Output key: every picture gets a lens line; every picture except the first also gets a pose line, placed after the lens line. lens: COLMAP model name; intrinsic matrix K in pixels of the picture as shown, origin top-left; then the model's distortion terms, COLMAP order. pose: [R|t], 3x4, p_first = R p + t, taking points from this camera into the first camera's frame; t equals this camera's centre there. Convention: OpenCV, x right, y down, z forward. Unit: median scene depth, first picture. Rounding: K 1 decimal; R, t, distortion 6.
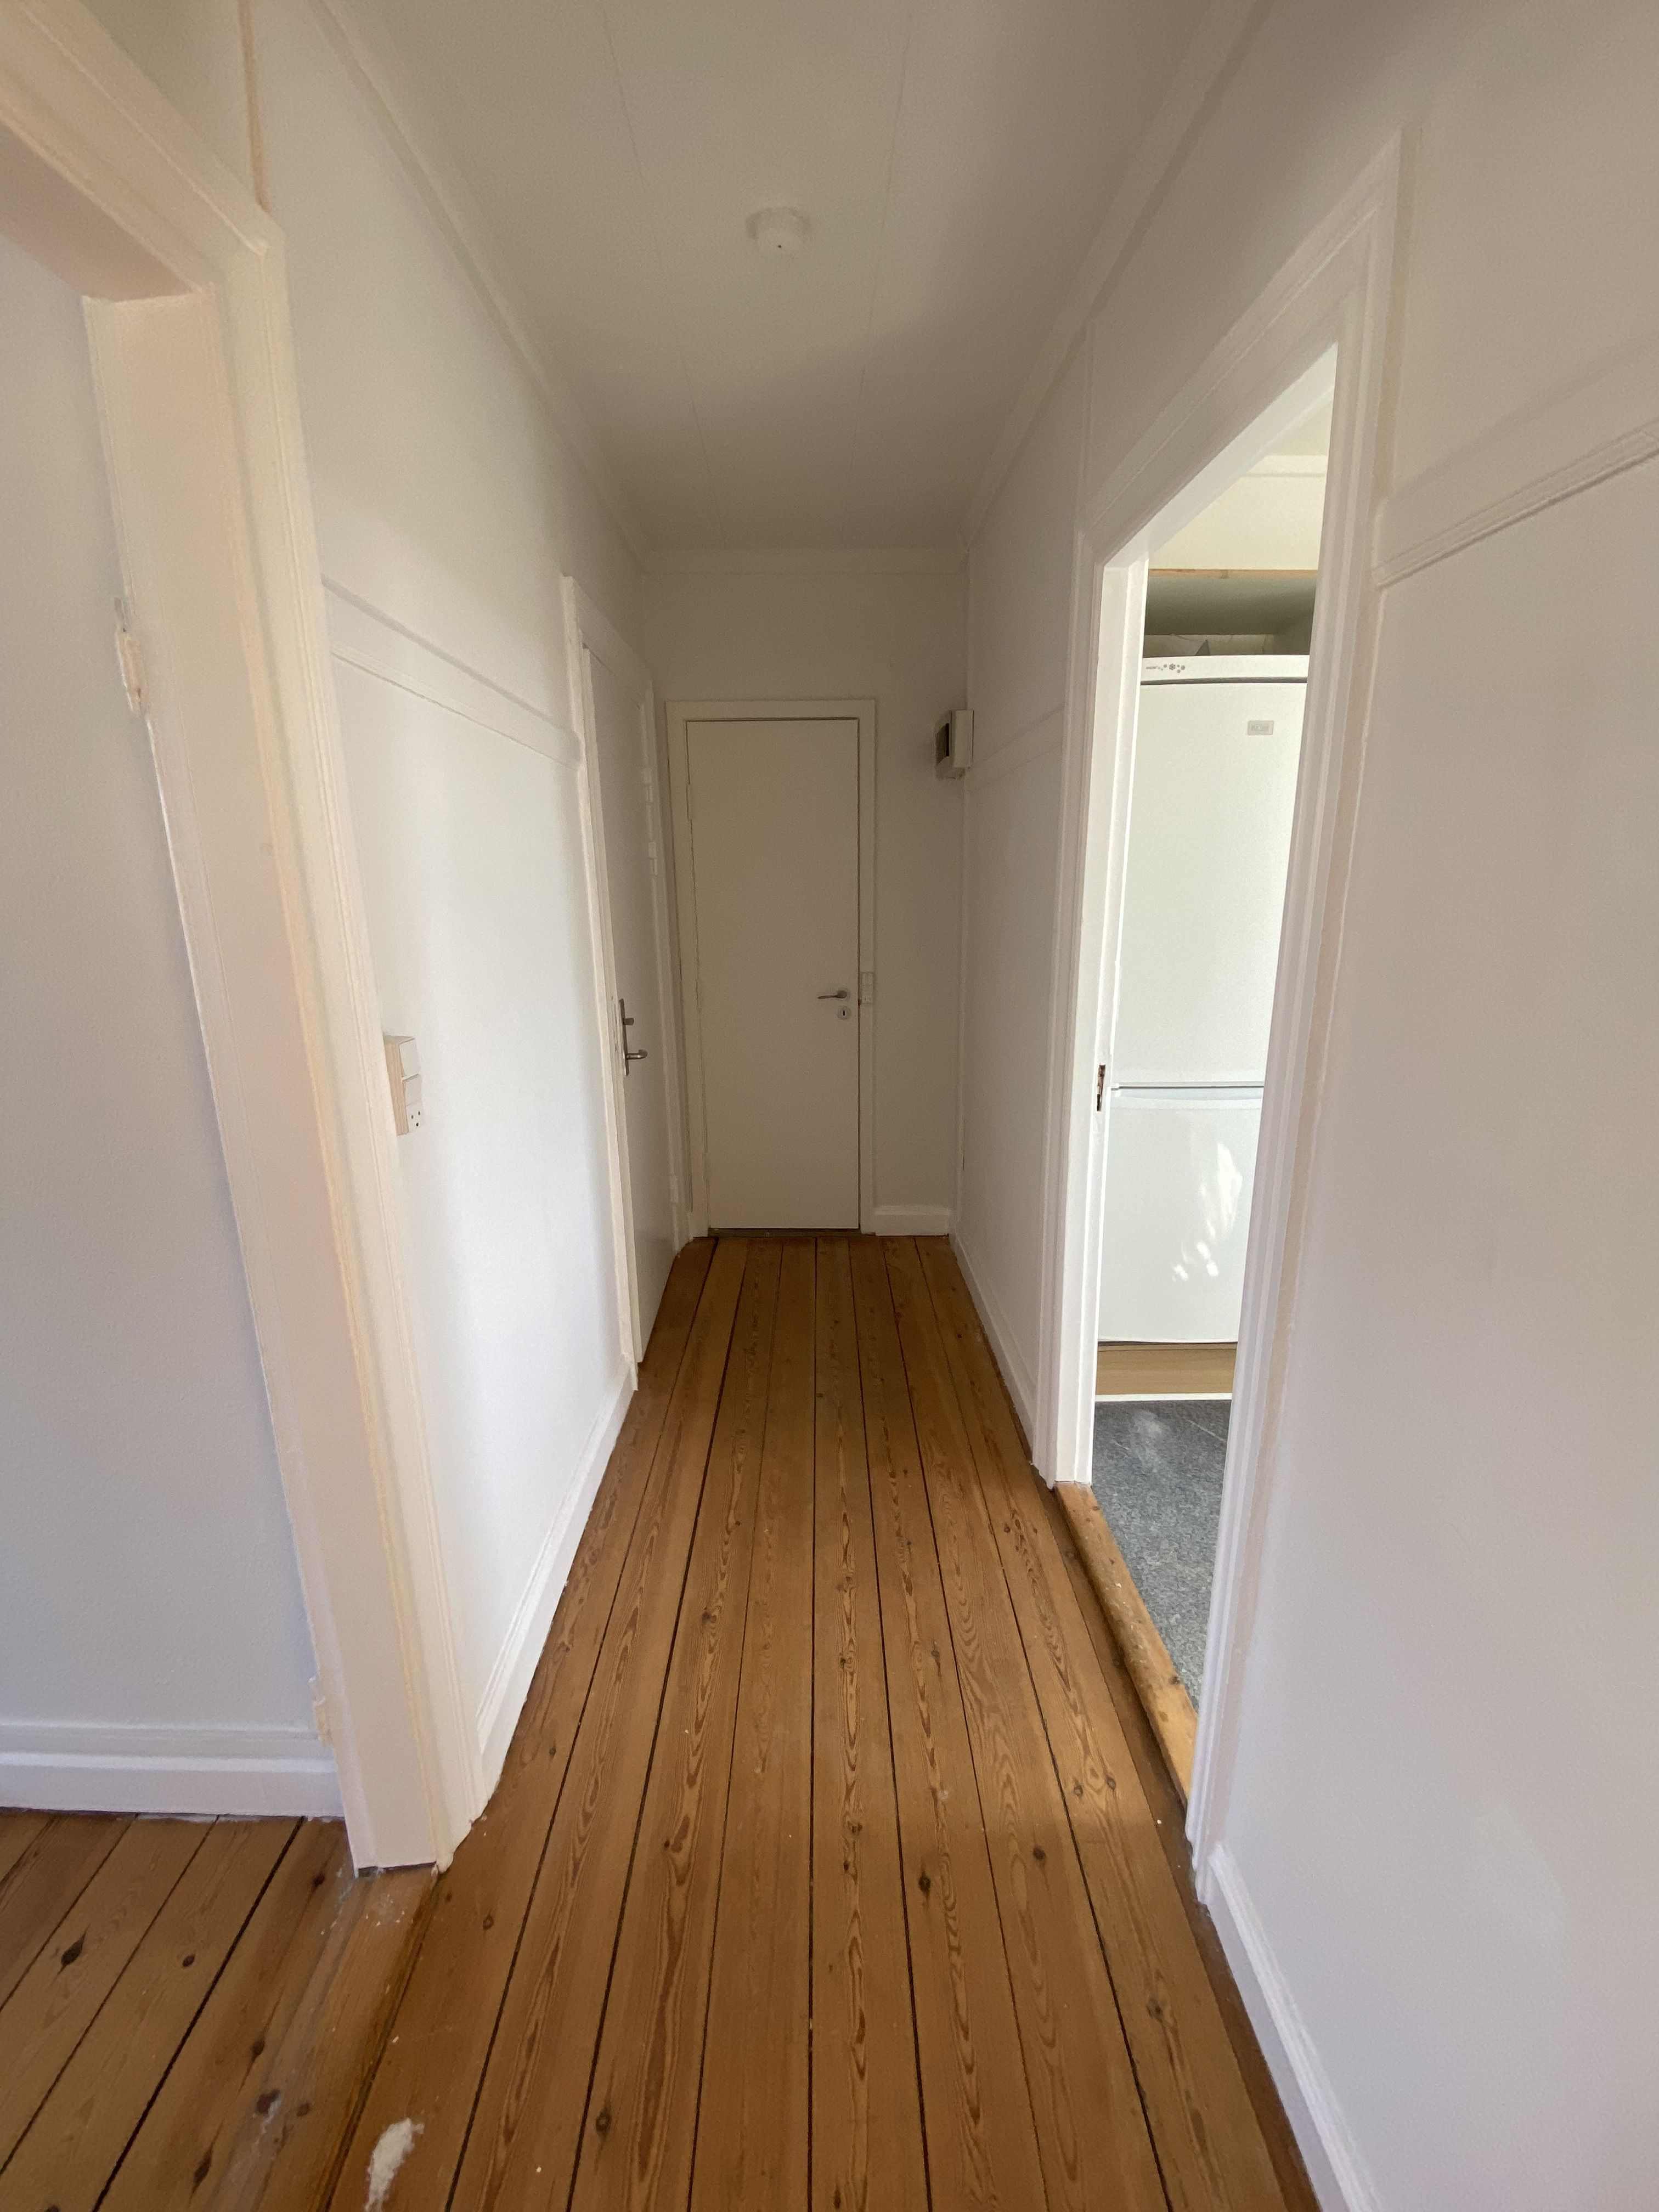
lens RADIAL K [[897.5, 0, 824.4], [0, 897.5, 1096.7], [0, 0, 1]] dist [0.008824, -0.001157]
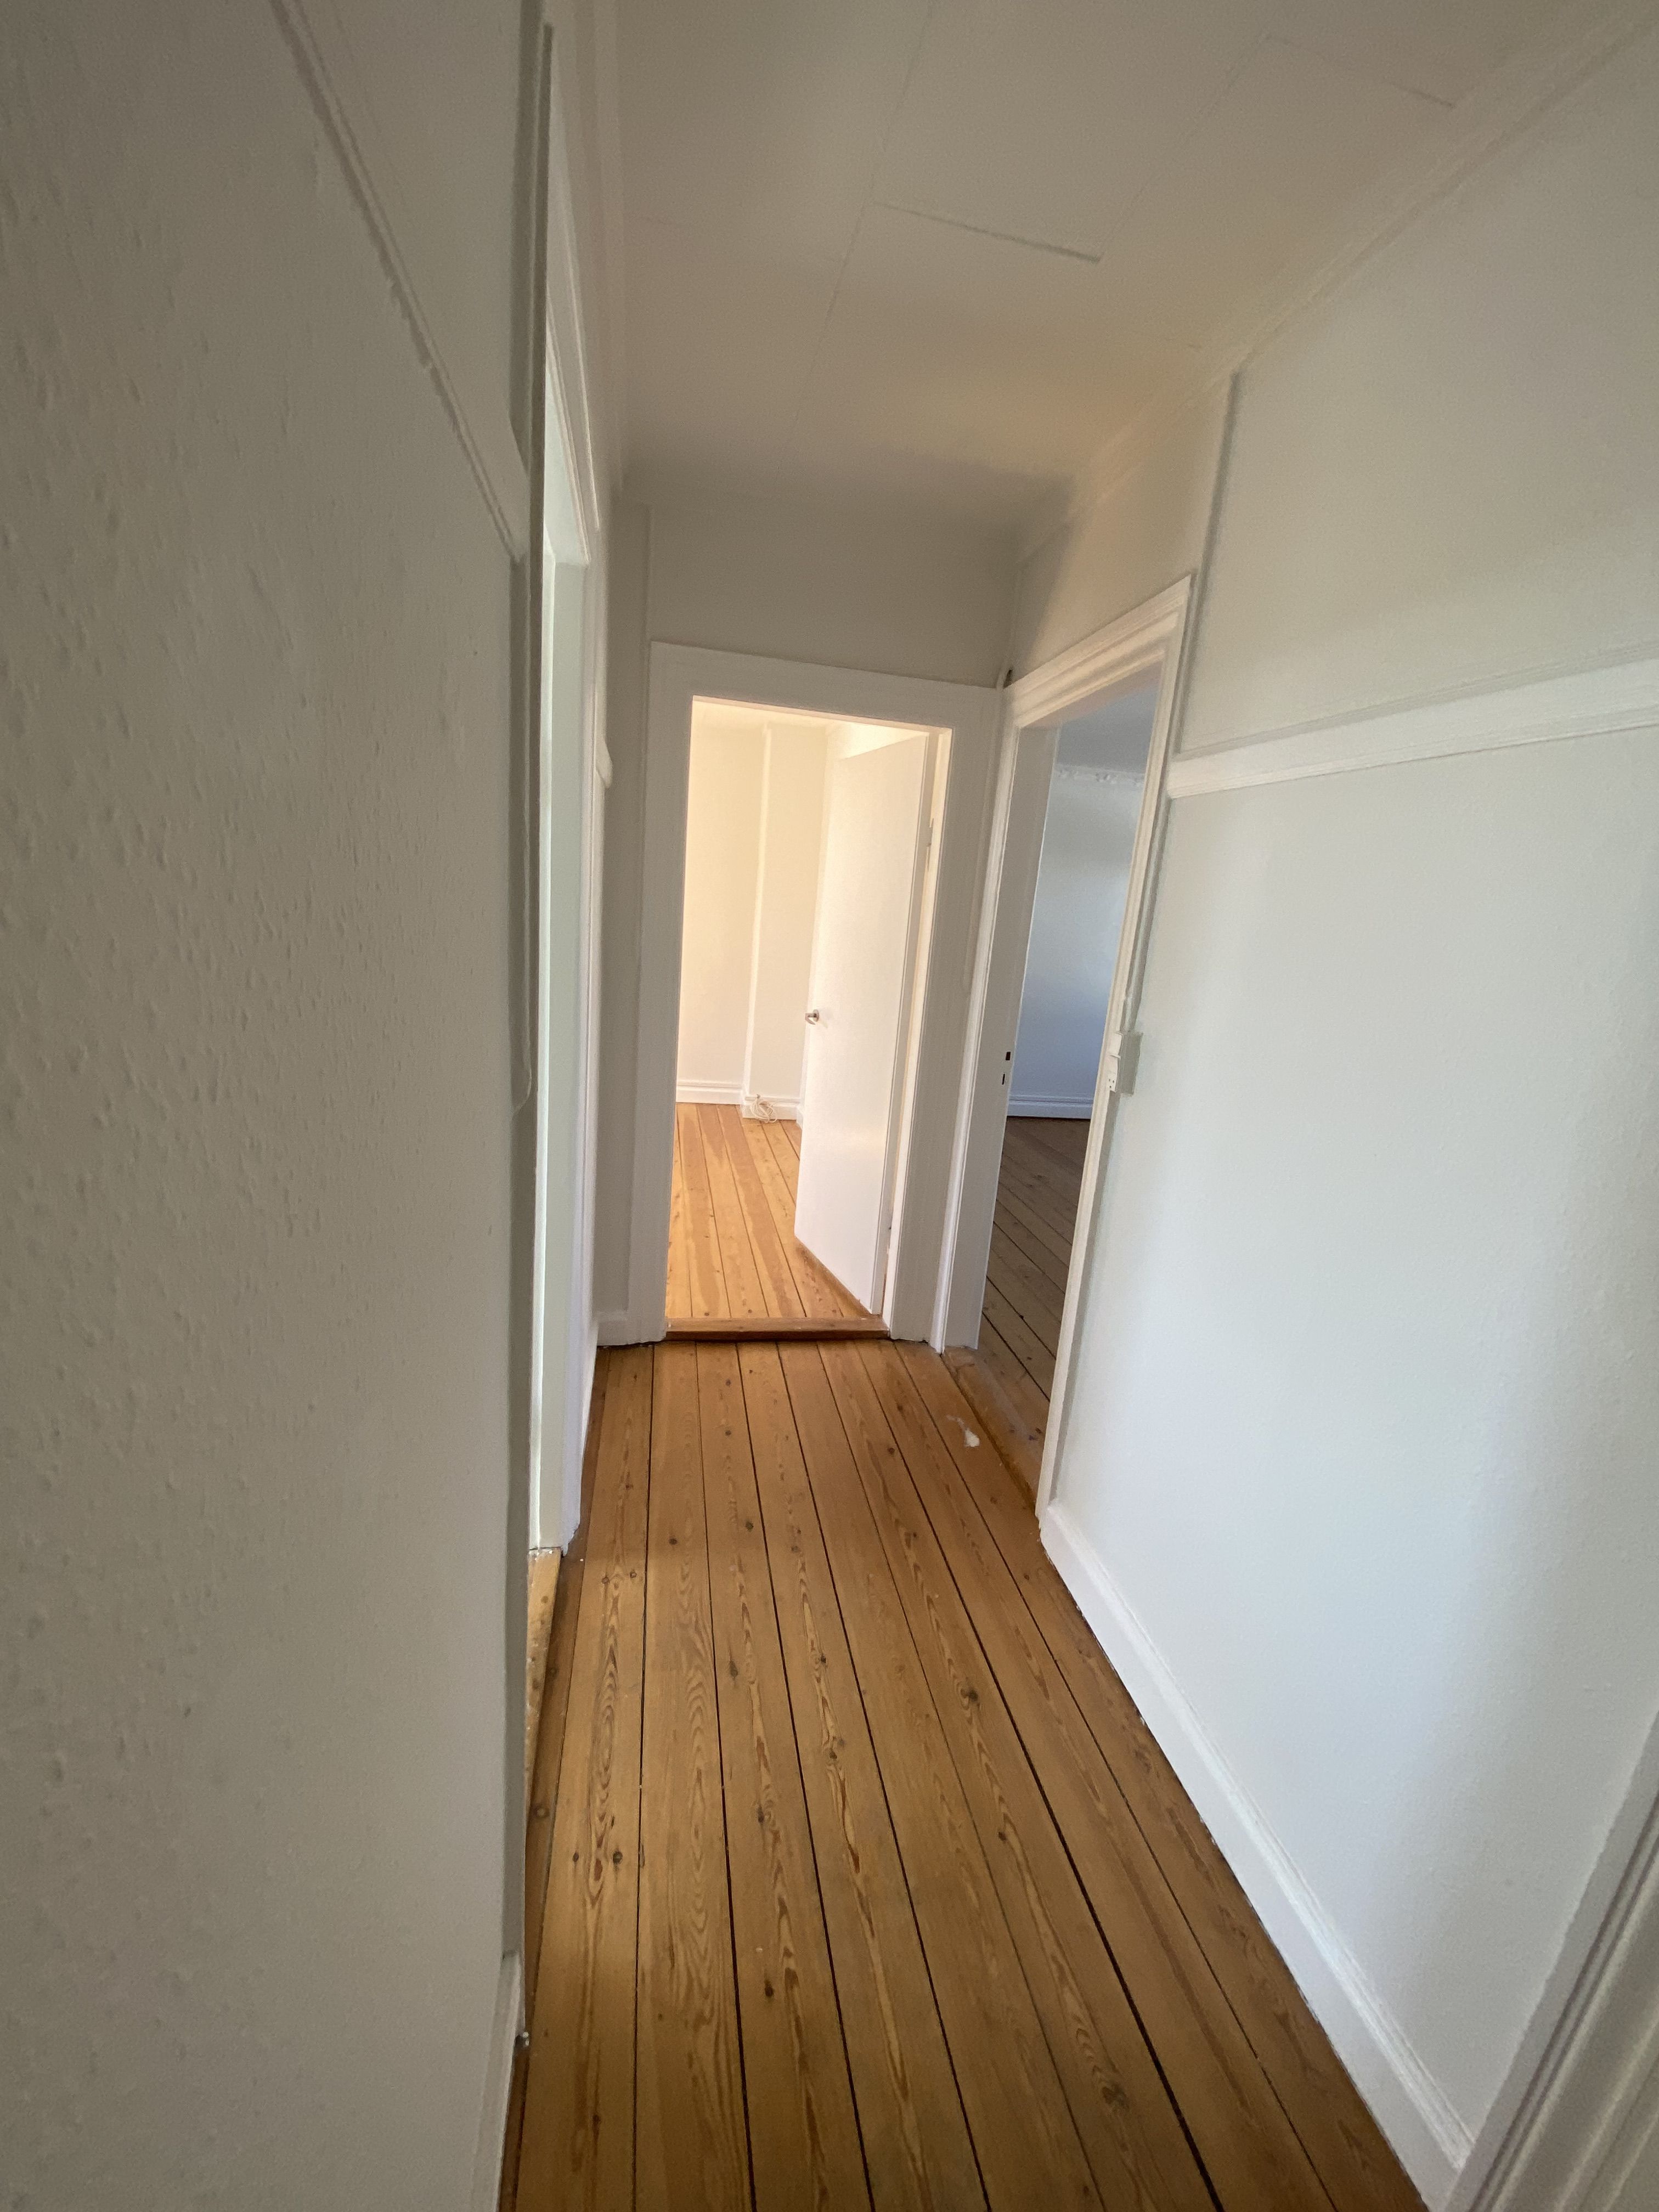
lens RADIAL K [[897.5, 0, 831.1], [0, 897.5, 1105.8], [0, 0, 1]] dist [0.008824, -0.001157]
pose [[-0.982818, -0.024259, -0.182976, 0.216359], [-0.106026, 0.885655, 0.452076, -0.409869], [0.151087, 0.463709, -0.873010, 1.606866]]
